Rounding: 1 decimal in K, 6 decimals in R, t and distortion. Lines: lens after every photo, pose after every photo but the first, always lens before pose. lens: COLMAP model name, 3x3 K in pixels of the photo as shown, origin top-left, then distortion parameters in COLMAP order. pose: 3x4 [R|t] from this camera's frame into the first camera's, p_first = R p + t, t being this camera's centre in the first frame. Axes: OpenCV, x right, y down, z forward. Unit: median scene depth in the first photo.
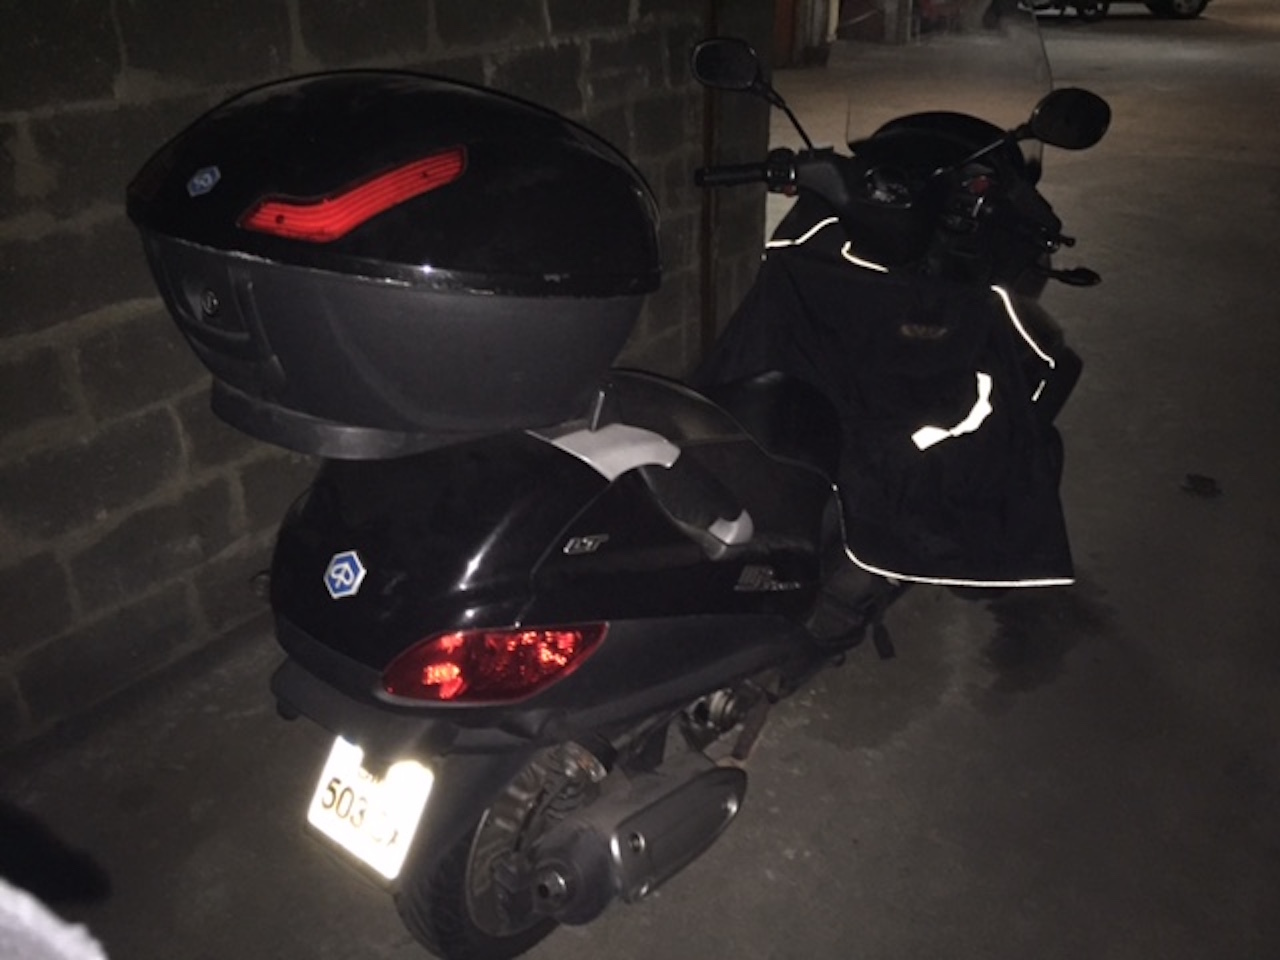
lens RADIAL K [[1080.6, 0, 630.4], [0, 1080.6, 482.3], [0, 0, 1]] dist [0.053455, -0.068235]
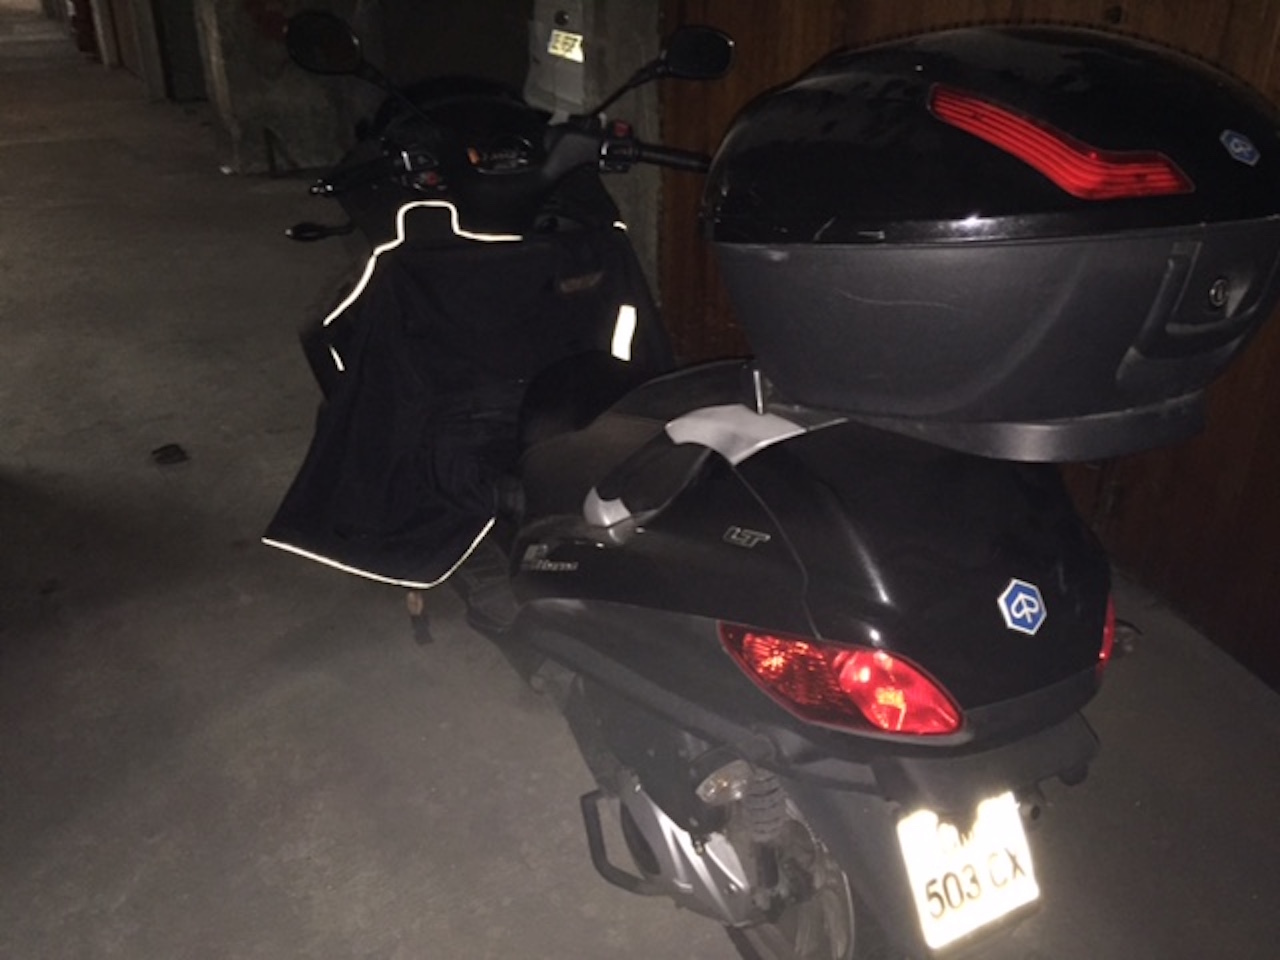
lens RADIAL K [[1080.6, 0, 641.8], [0, 1080.6, 481.1], [0, 0, 1]] dist [0.053455, -0.068235]
pose [[0.417134, -0.417724, 0.807159, -0.578865], [0.408724, 0.879460, 0.243916, -0.187546], [-0.811754, 0.228159, 0.537586, 0.416385]]
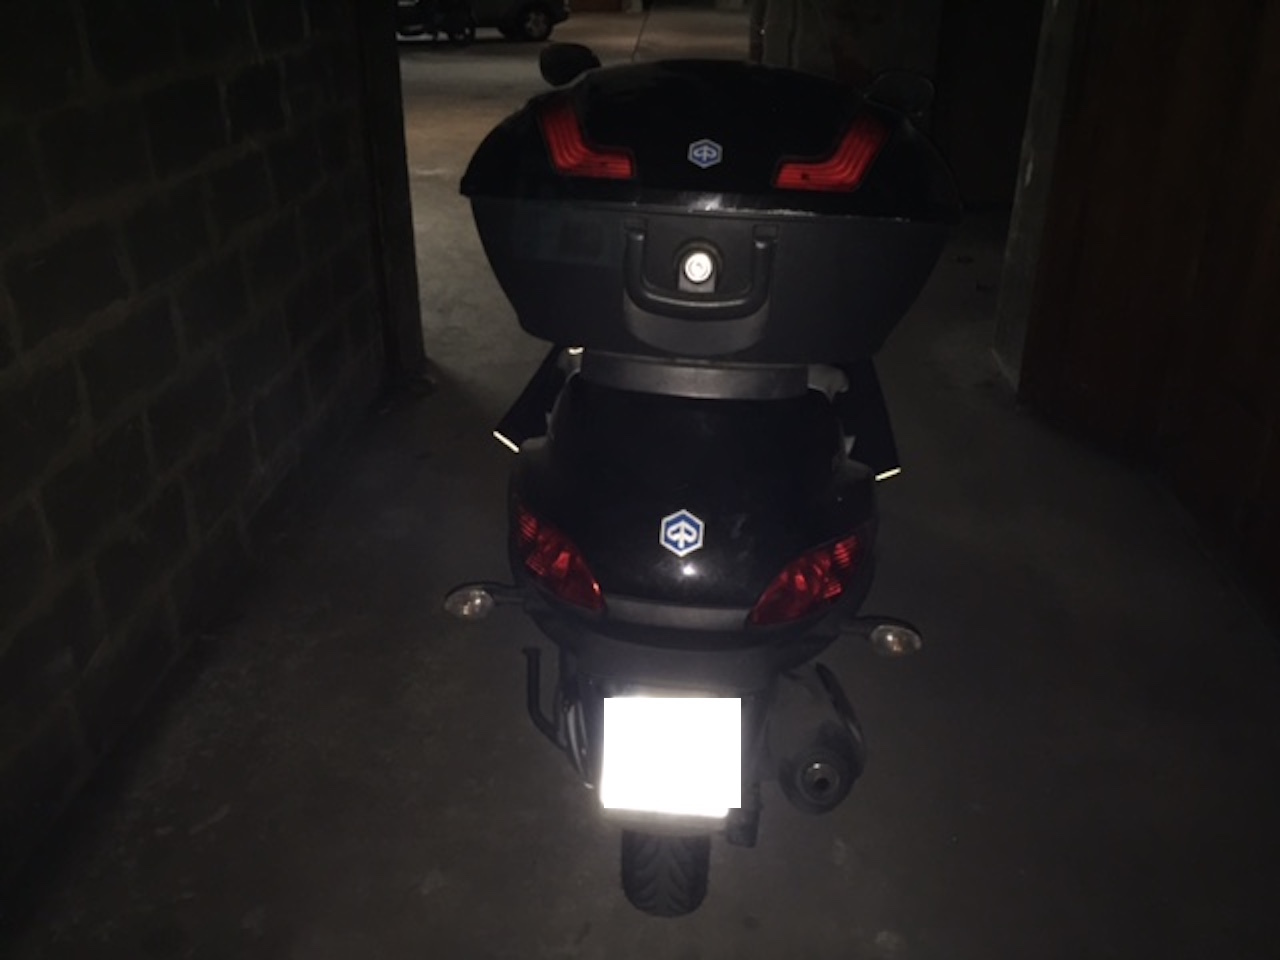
lens RADIAL K [[1080.6, 0, 641.6], [0, 1080.6, 485.8], [0, 0, 1]] dist [0.053455, -0.068235]
pose [[0.851604, -0.217116, 0.477107, -0.435305], [0.226316, 0.973275, 0.038947, -0.005546], [-0.472813, 0.074809, 0.877982, 0.049031]]
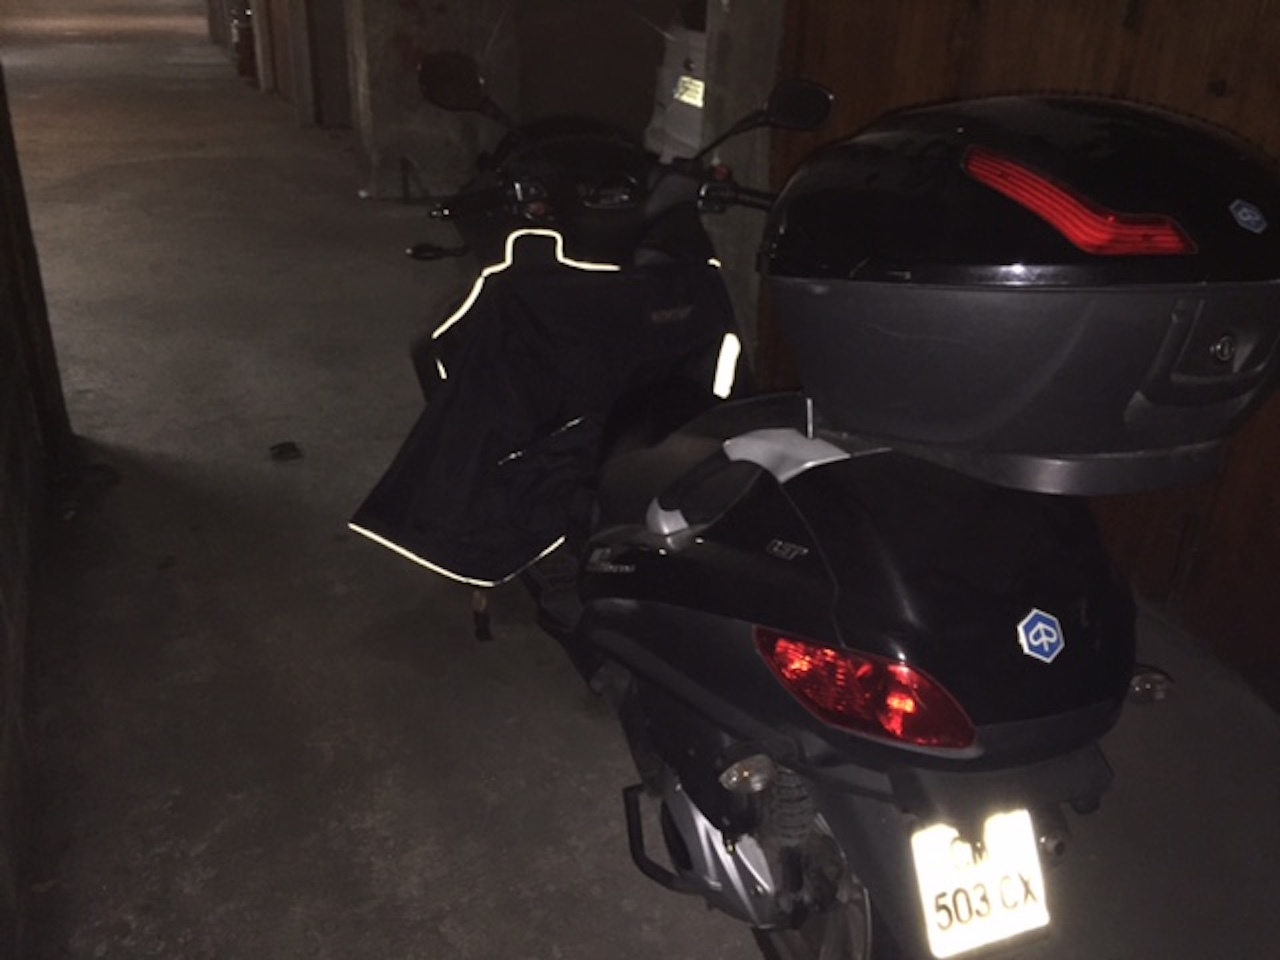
lens RADIAL K [[1080.6, 0, 644.0], [0, 1080.6, 484.1], [0, 0, 1]] dist [0.053455, -0.068235]
pose [[0.519845, -0.353019, 0.777907, -0.612128], [0.355381, 0.917450, 0.178858, -0.175123], [-0.776830, 0.183475, 0.602388, 0.375320]]
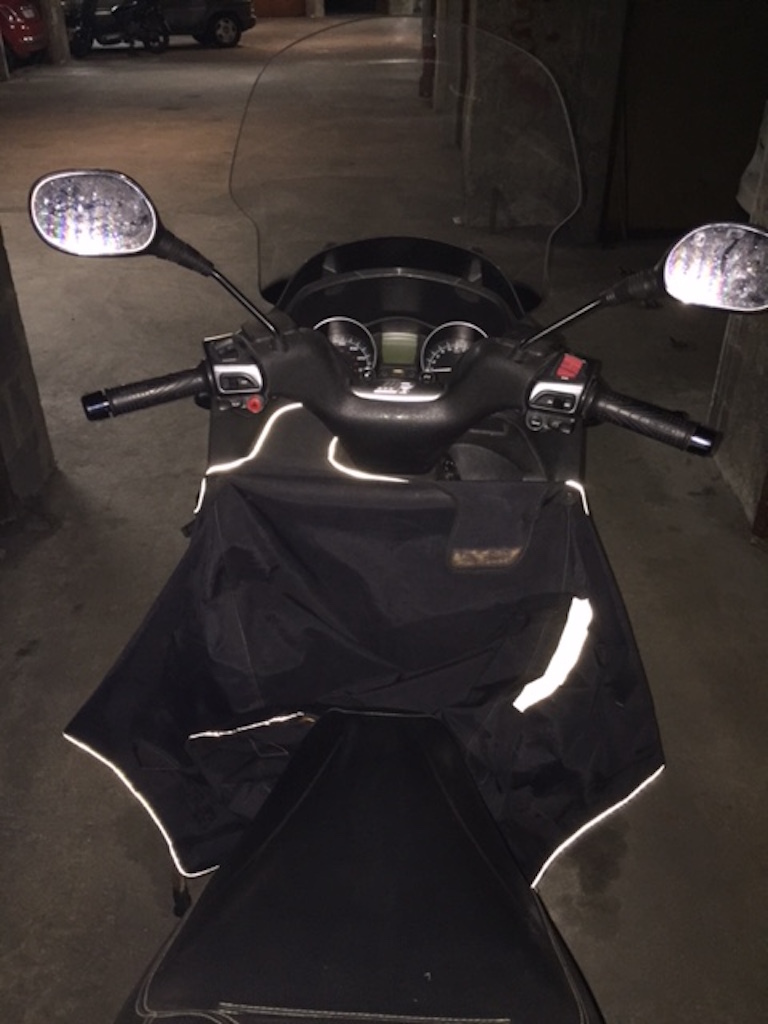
lens RADIAL K [[909.7, 0, 378.7], [0, 909.7, 535.3], [0, 0, 1]] dist [0.016654, -0.027552]
pose [[0.824330, -0.294185, 0.483668, -0.070099], [0.251112, 0.955736, 0.153336, -0.246817], [-0.507368, -0.004945, 0.861715, 0.487988]]
